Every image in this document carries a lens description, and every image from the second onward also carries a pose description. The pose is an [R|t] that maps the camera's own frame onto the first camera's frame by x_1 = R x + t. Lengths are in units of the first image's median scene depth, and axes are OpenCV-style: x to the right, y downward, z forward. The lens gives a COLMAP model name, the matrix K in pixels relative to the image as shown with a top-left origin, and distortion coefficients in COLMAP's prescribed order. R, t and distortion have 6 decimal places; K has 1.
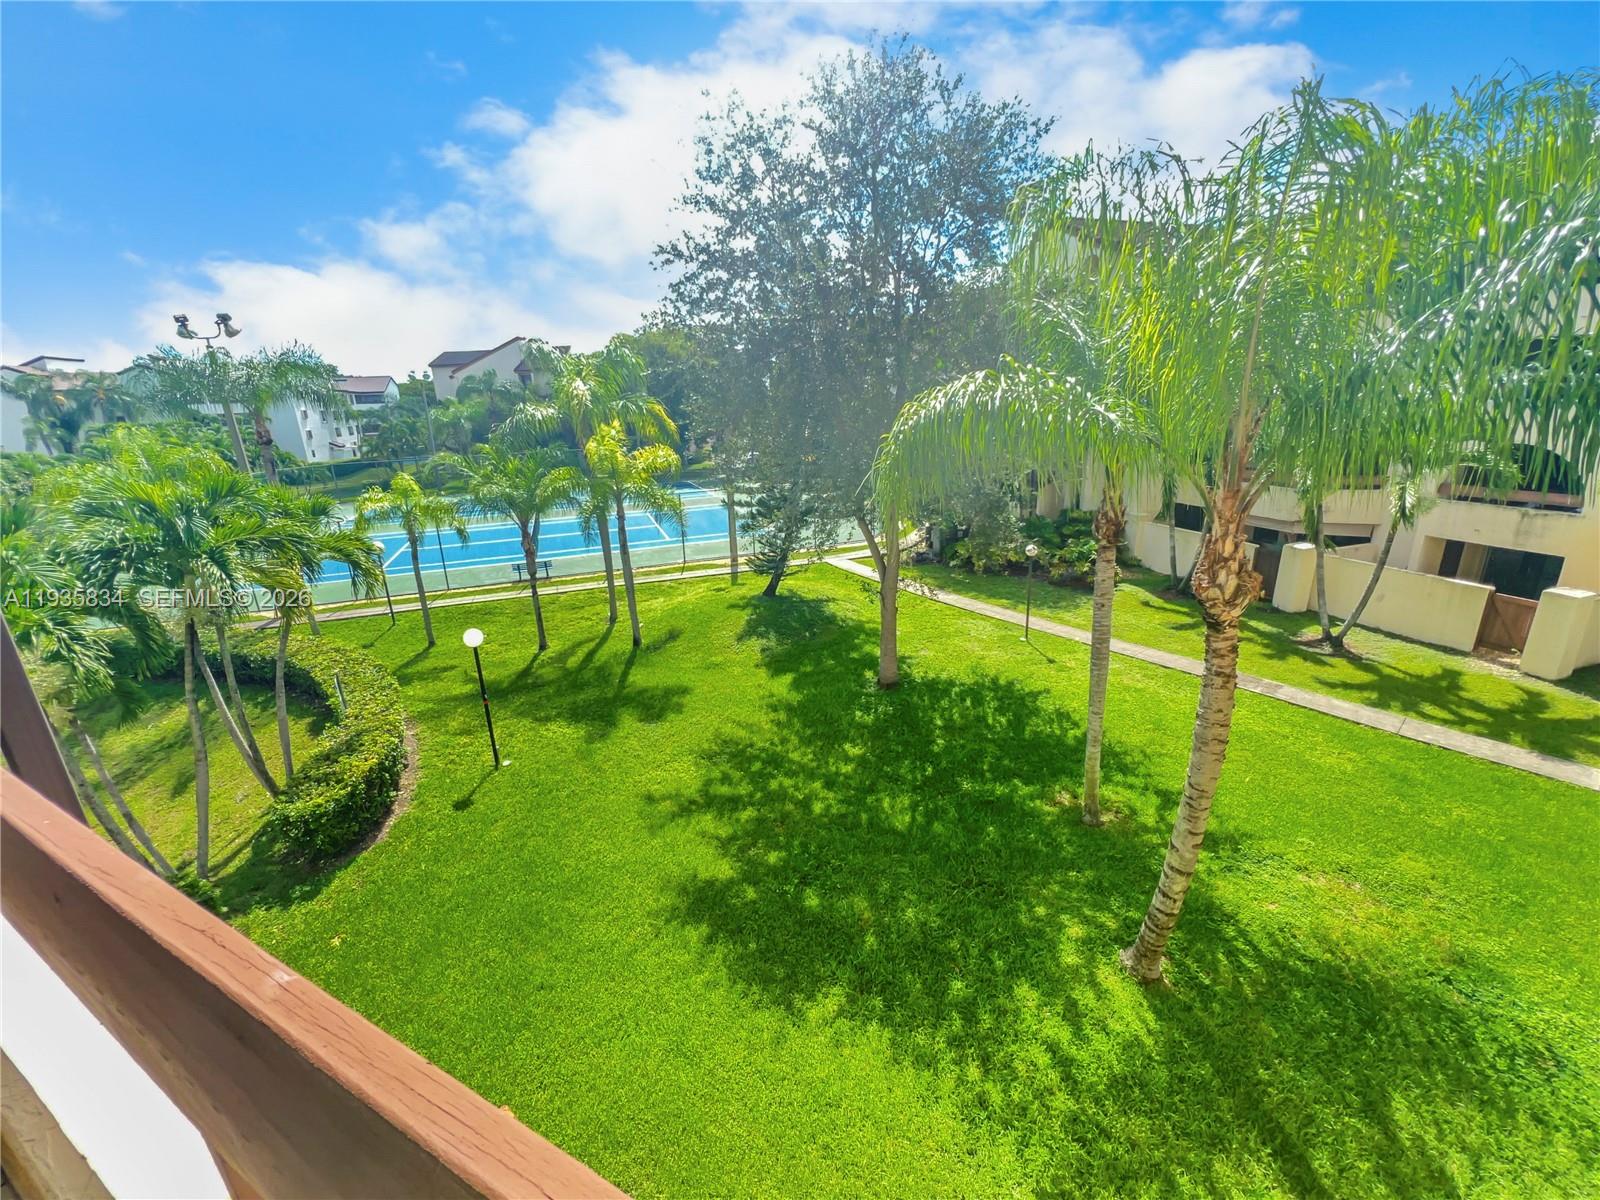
lens RADIAL K [[641.7, 0, 805.1], [0, 641.7, 594.5], [0, 0, 1]] dist [-0.007703, 0.000087]
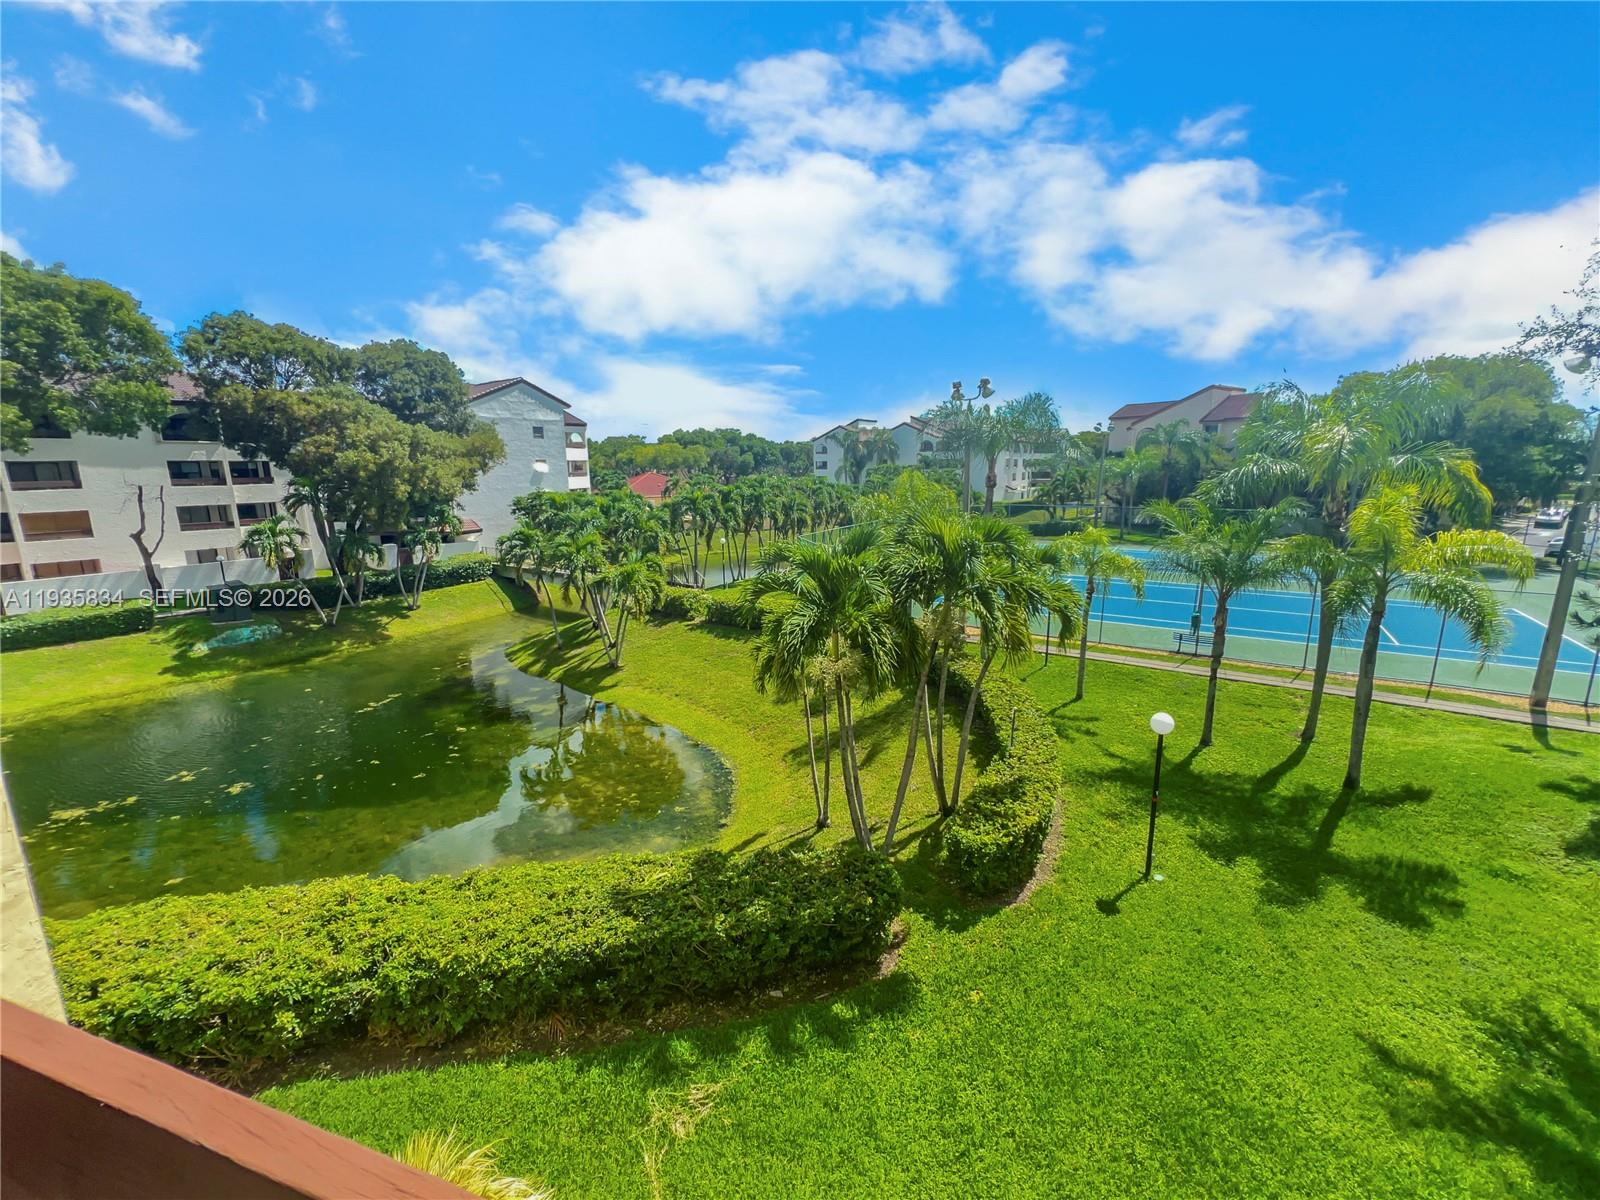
lens RADIAL K [[641.7, 0, 798.0], [0, 641.7, 602.1], [0, 0, 1]] dist [-0.007703, 0.000087]
pose [[0.600356, 0.190051, -0.776822, -0.133612], [-0.238618, 0.969676, 0.052821, -0.014855], [0.763305, 0.153653, 0.627501, 0.045529]]
